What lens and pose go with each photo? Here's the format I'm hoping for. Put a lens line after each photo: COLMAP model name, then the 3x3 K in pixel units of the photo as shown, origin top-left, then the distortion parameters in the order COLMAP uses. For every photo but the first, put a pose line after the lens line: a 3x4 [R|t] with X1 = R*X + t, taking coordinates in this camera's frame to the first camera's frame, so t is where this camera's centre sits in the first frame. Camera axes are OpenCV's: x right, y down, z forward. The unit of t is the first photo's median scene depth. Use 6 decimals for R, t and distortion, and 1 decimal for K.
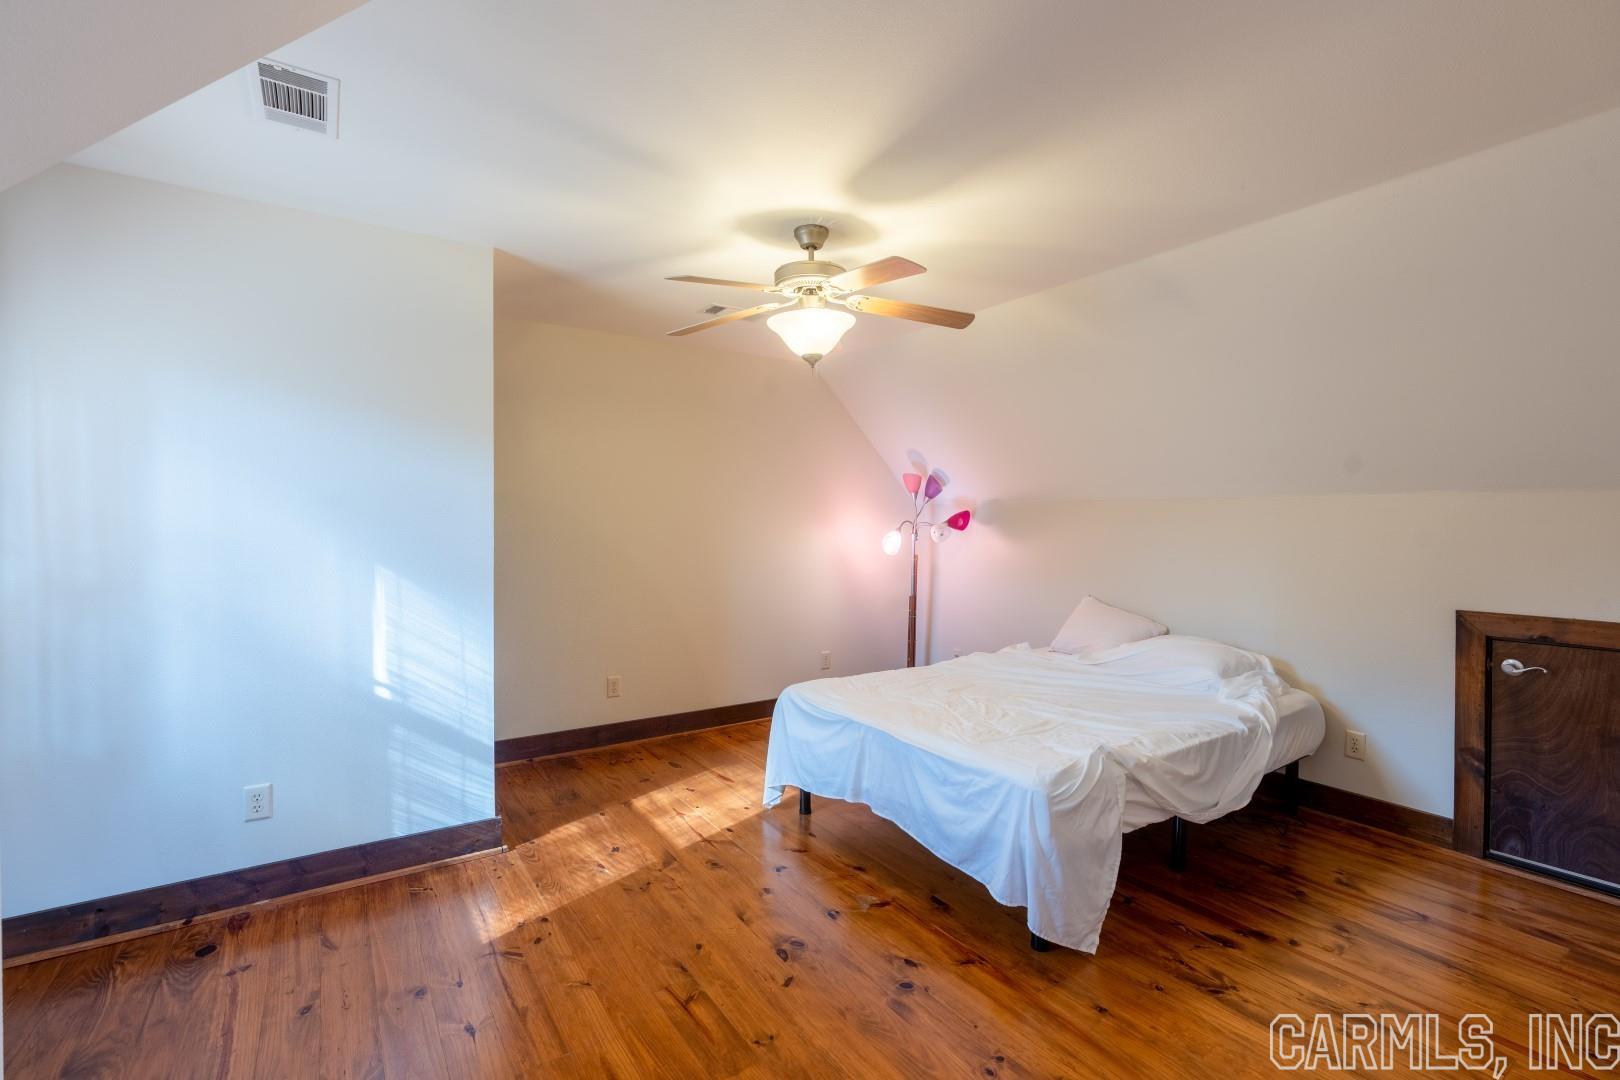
lens RADIAL K [[725.8, 0, 808.5], [0, 725.8, 539.7], [0, 0, 1]] dist [-0.000447, -0.000384]
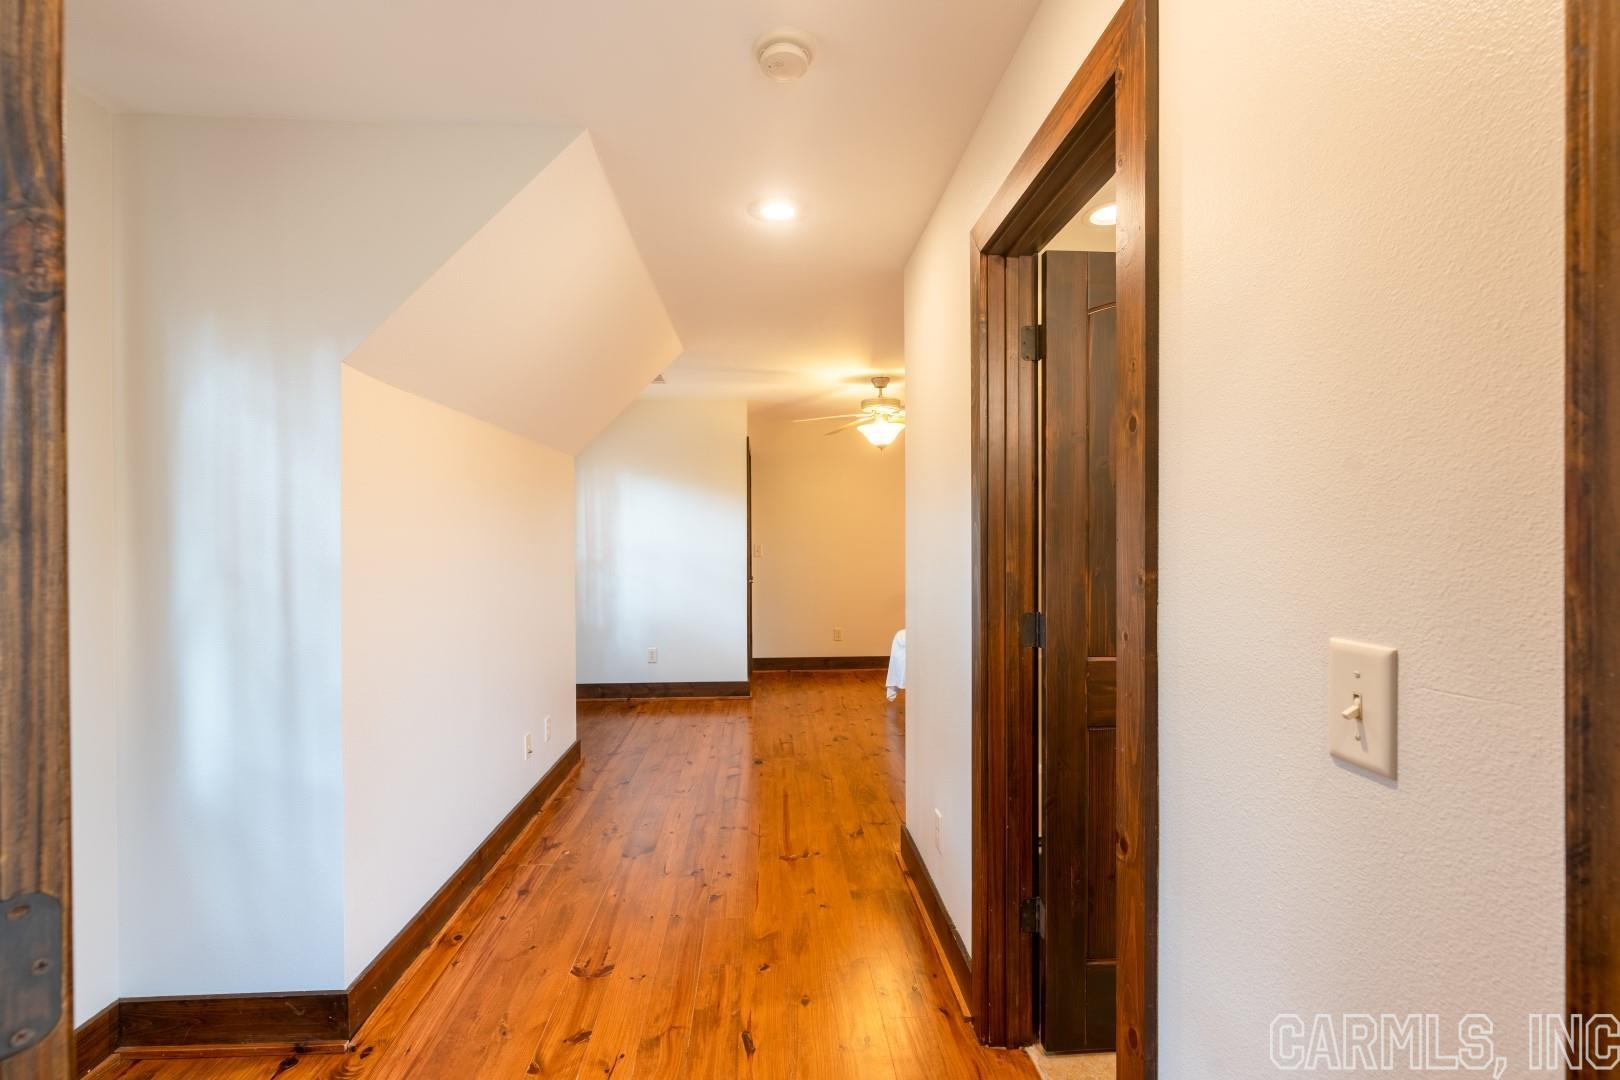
lens RADIAL K [[725.8, 0, 814.7], [0, 725.8, 542.3], [0, 0, 1]] dist [-0.000447, -0.000384]
pose [[0.865359, -0.004212, -0.501135, 0.792436], [-0.001050, 0.999947, -0.010216, 0.016658], [0.501151, 0.009367, 0.865309, -0.700459]]
